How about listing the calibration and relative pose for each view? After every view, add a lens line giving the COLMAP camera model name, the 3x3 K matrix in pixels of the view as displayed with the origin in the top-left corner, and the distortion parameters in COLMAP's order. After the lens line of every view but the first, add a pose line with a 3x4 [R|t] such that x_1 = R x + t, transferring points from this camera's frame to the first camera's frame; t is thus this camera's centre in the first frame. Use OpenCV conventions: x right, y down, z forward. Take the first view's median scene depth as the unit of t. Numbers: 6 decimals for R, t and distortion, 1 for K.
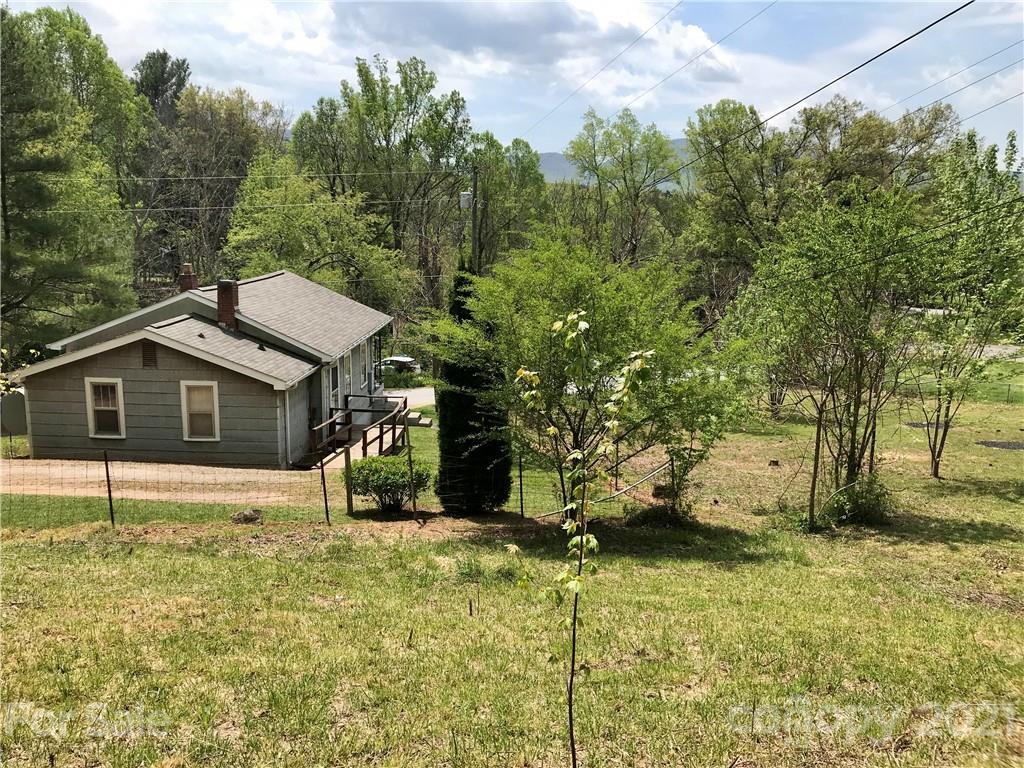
lens RADIAL K [[833.4, 0, 452.7], [0, 833.4, 384.6], [0, 0, 1]] dist [-0.142533, -0.004637]
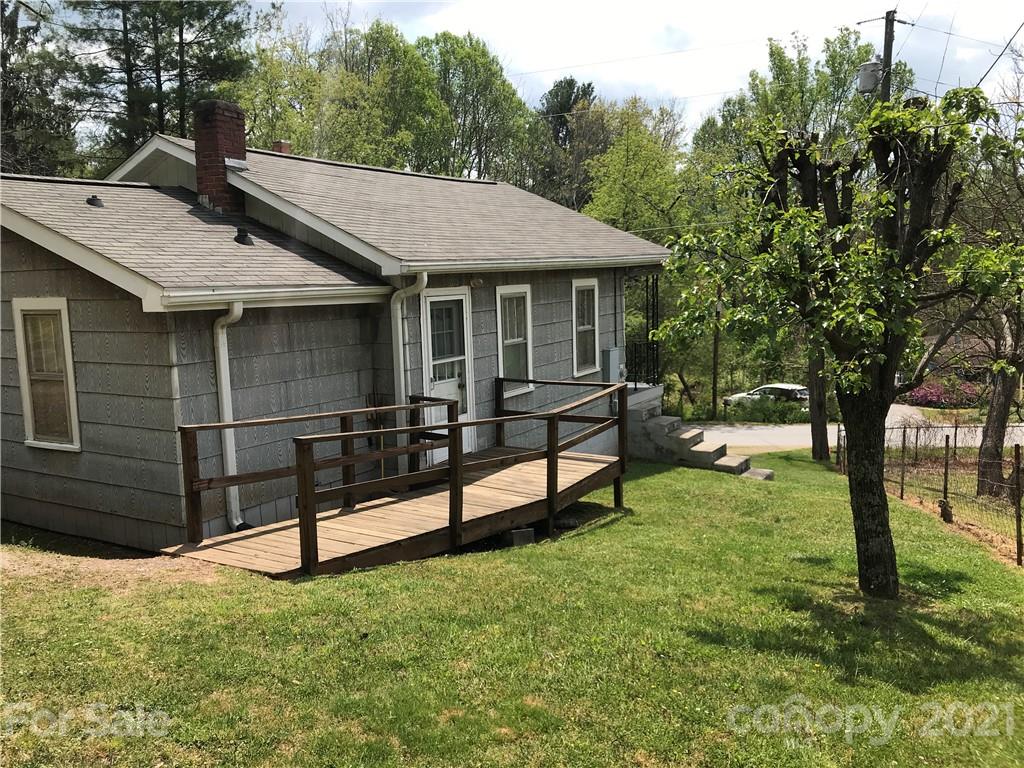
lens RADIAL K [[812.8, 0, 512.0], [0, 812.8, 384.0], [0, 0, 1]] dist [-0.003722, -0.002057]
pose [[0.901018, 0.030777, -0.432689, 0.058388], [-0.058641, 0.996965, -0.051198, 0.035016], [0.429800, 0.071504, 0.900088, 0.586279]]
